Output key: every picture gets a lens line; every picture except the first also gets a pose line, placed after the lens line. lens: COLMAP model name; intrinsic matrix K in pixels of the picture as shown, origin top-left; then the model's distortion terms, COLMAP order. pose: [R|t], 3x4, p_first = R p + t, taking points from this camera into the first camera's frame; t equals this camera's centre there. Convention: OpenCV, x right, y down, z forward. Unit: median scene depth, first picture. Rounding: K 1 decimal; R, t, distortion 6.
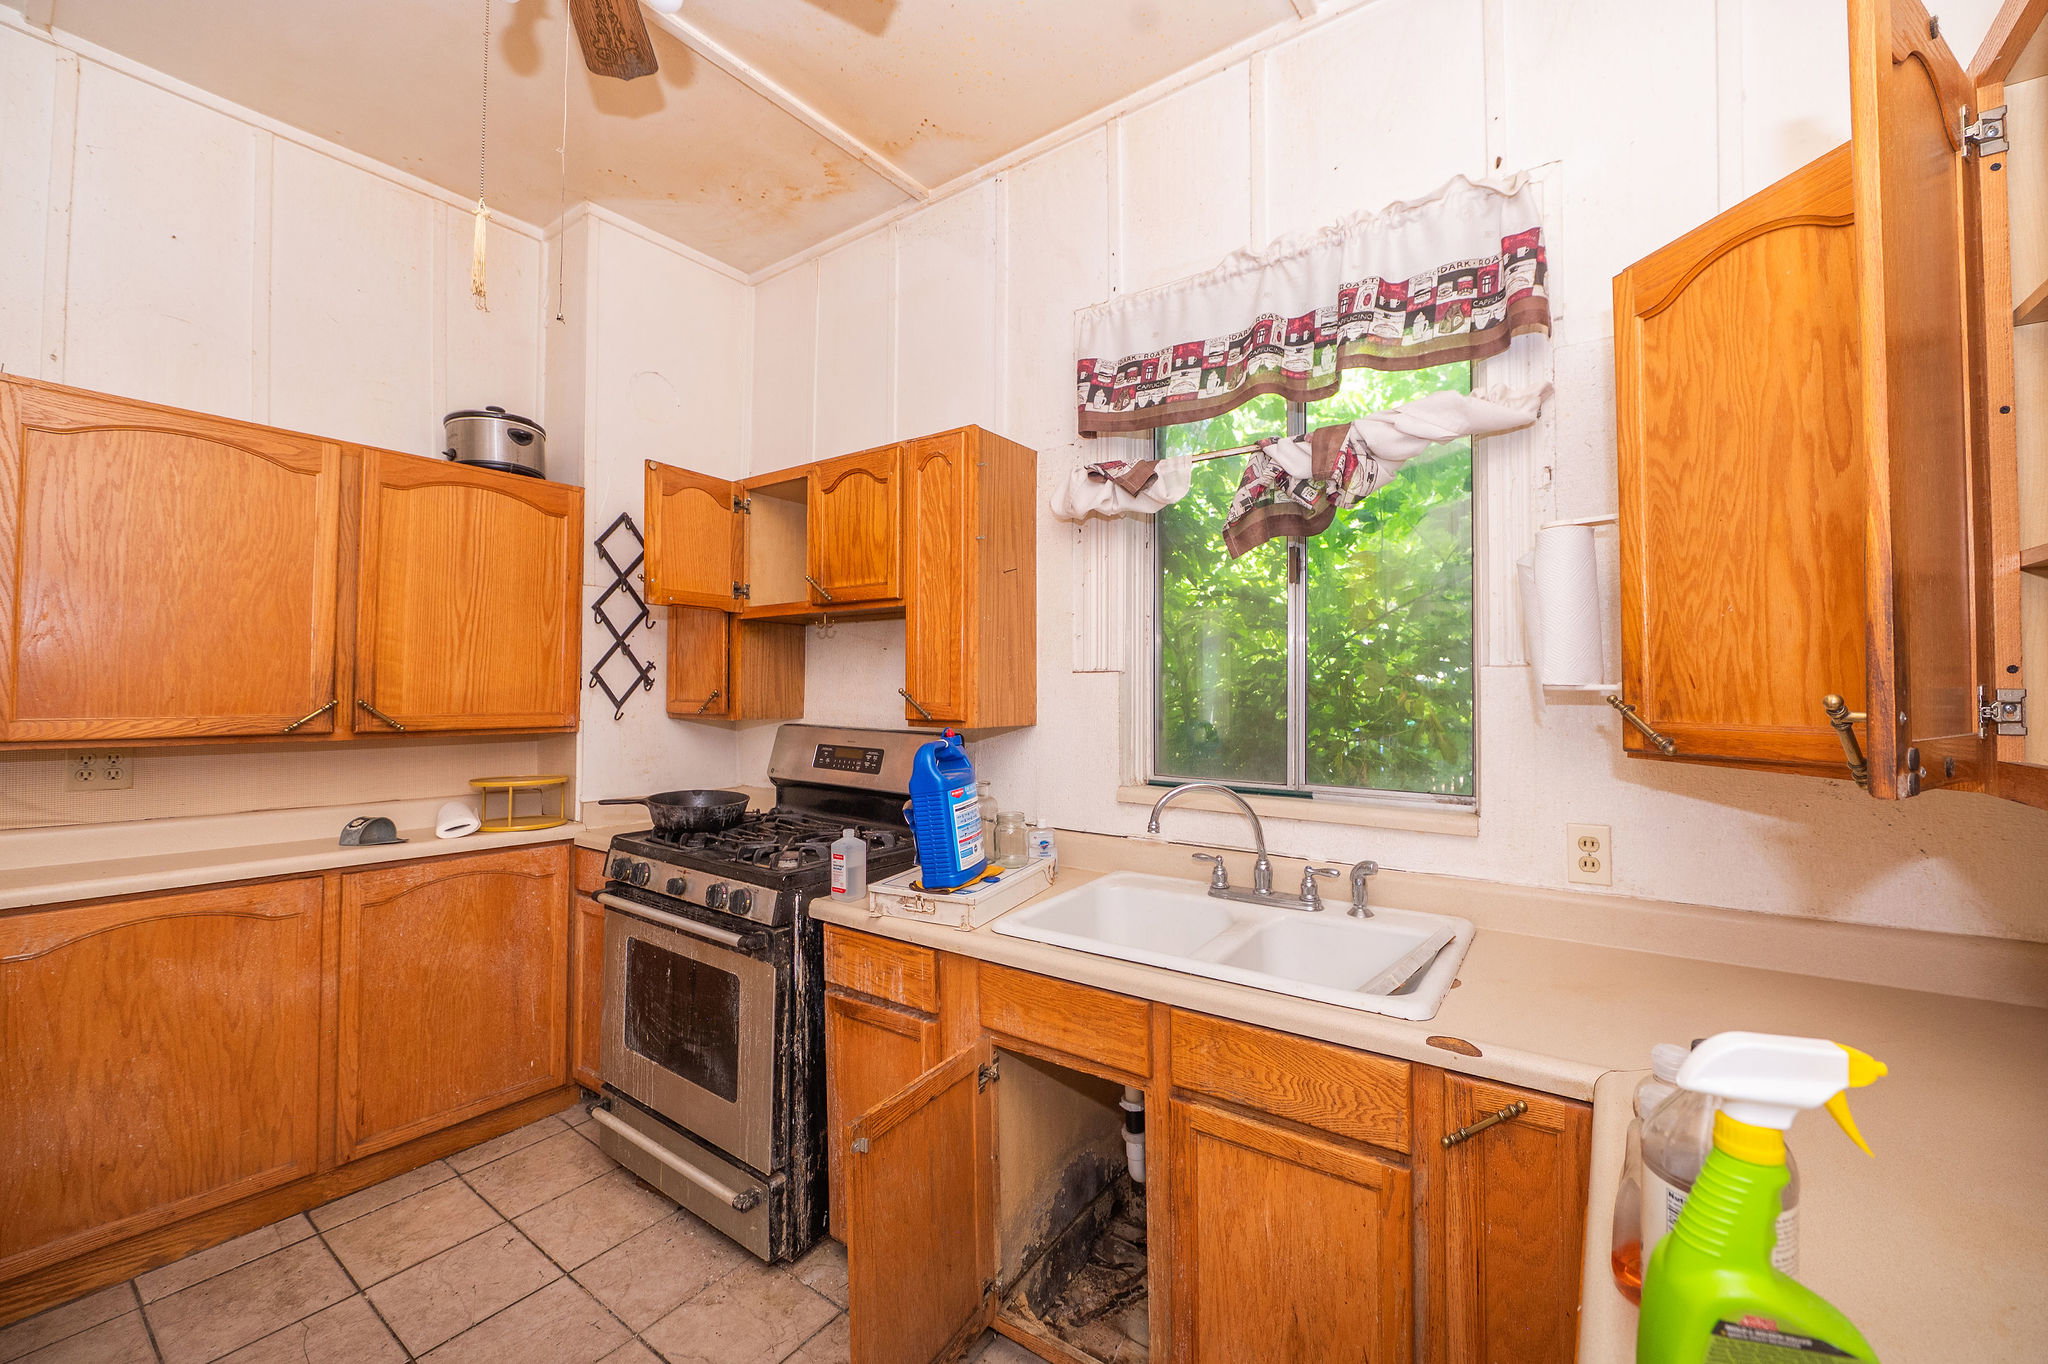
lens RADIAL K [[824.6, 0, 1023.3], [0, 824.6, 674.3], [0, 0, 1]] dist [-0.007191, -0.000614]
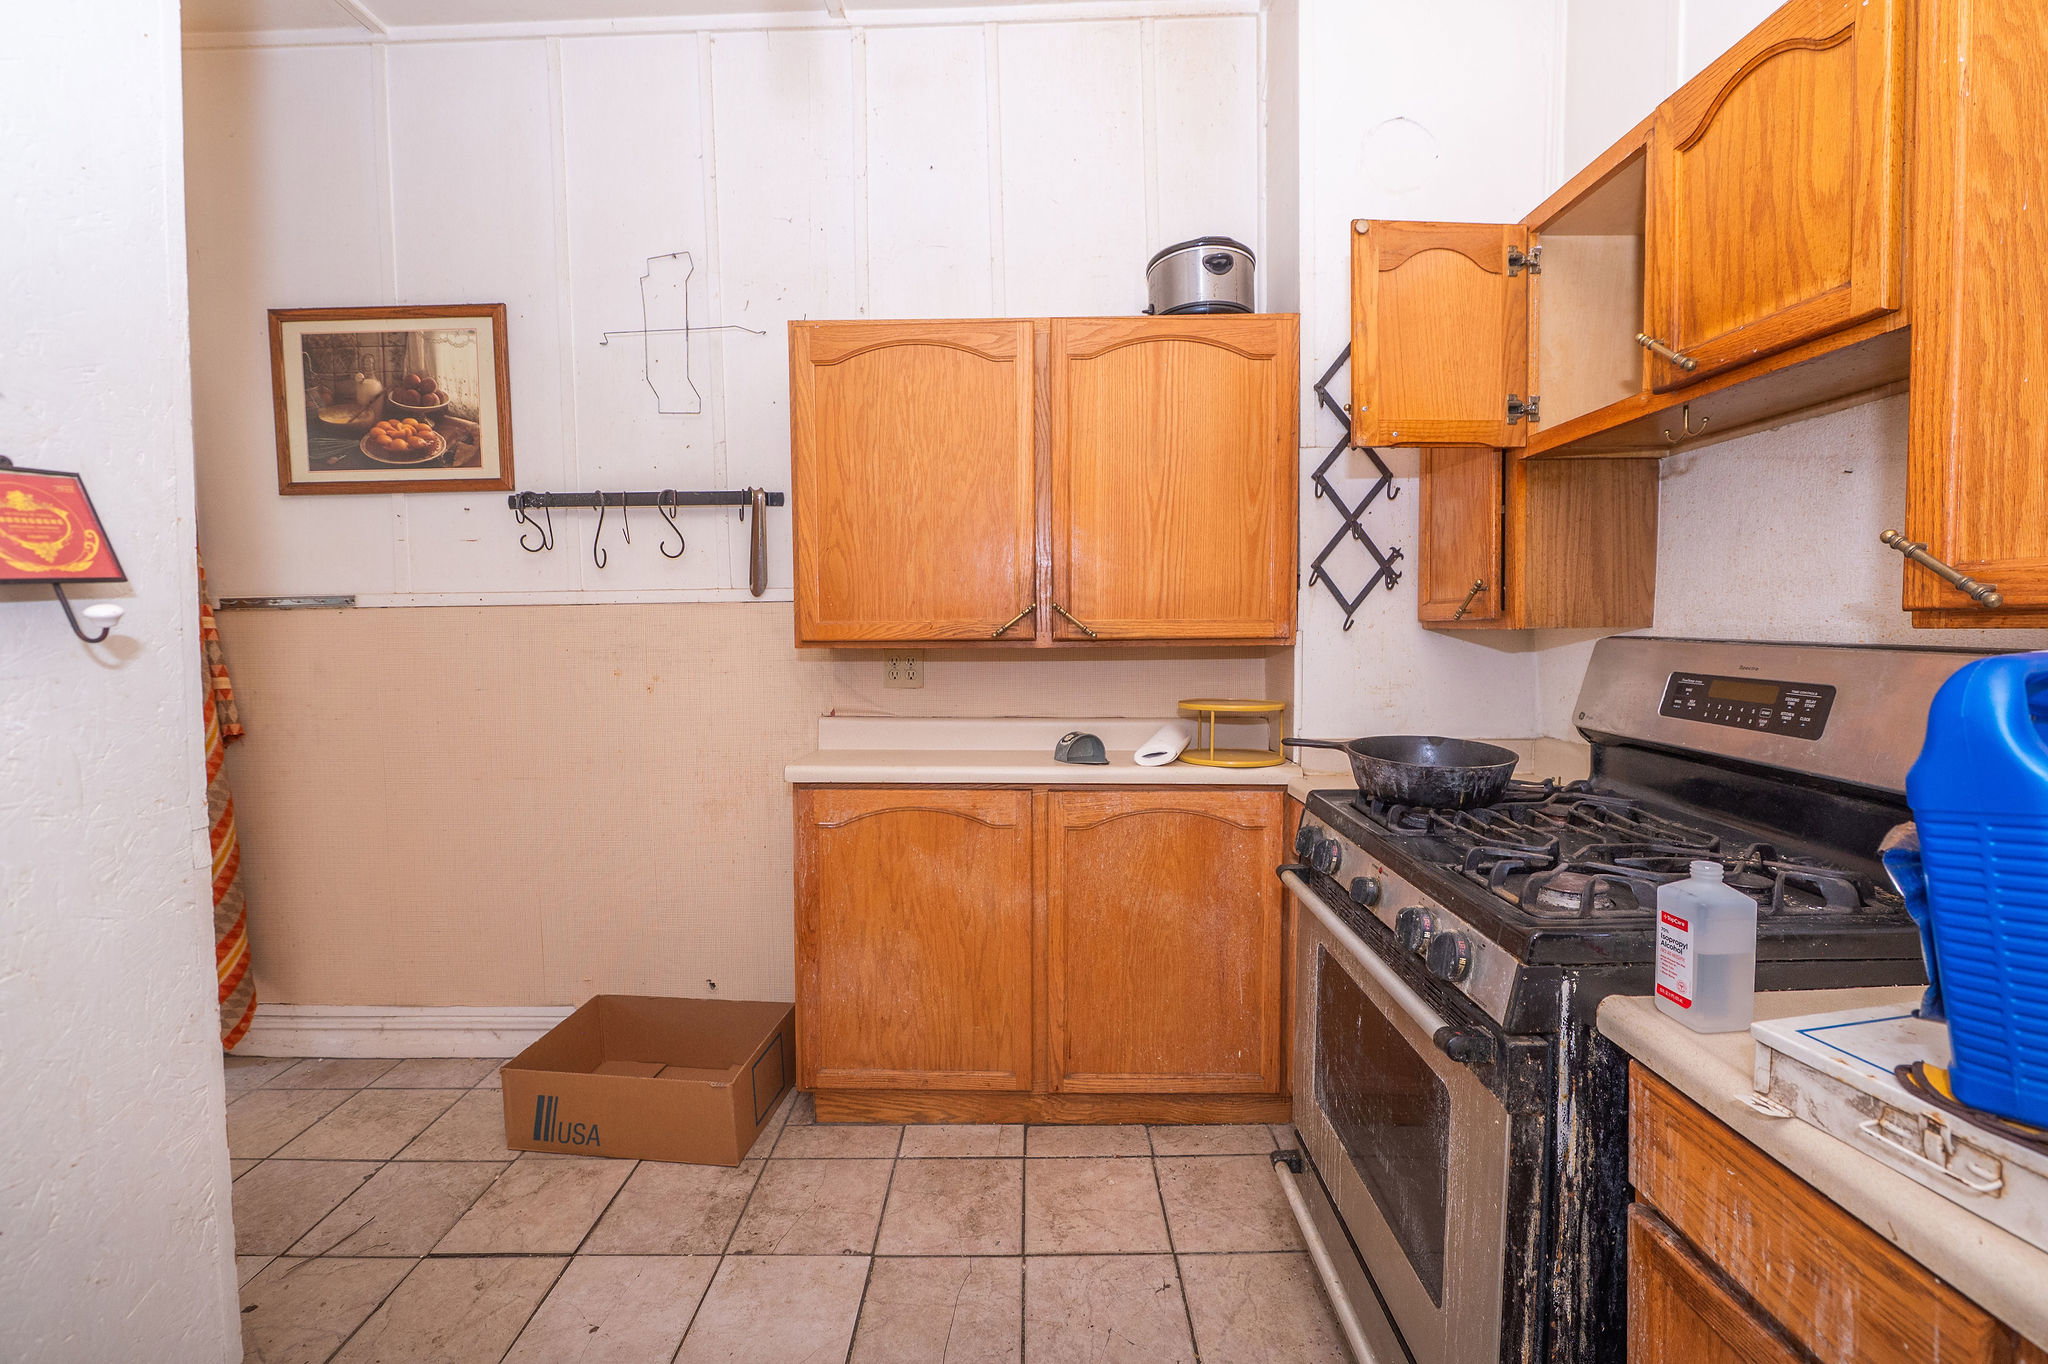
lens RADIAL K [[856.3, 0, 1025.4], [0, 856.3, 670.8], [0, 0, 1]] dist [-0.009198, -0.001954]
pose [[0.581089, 0.031745, -0.813220, -0.057580], [0.027773, 0.997883, 0.058799, 0.049720], [0.813366, -0.056753, 0.578978, 0.426588]]
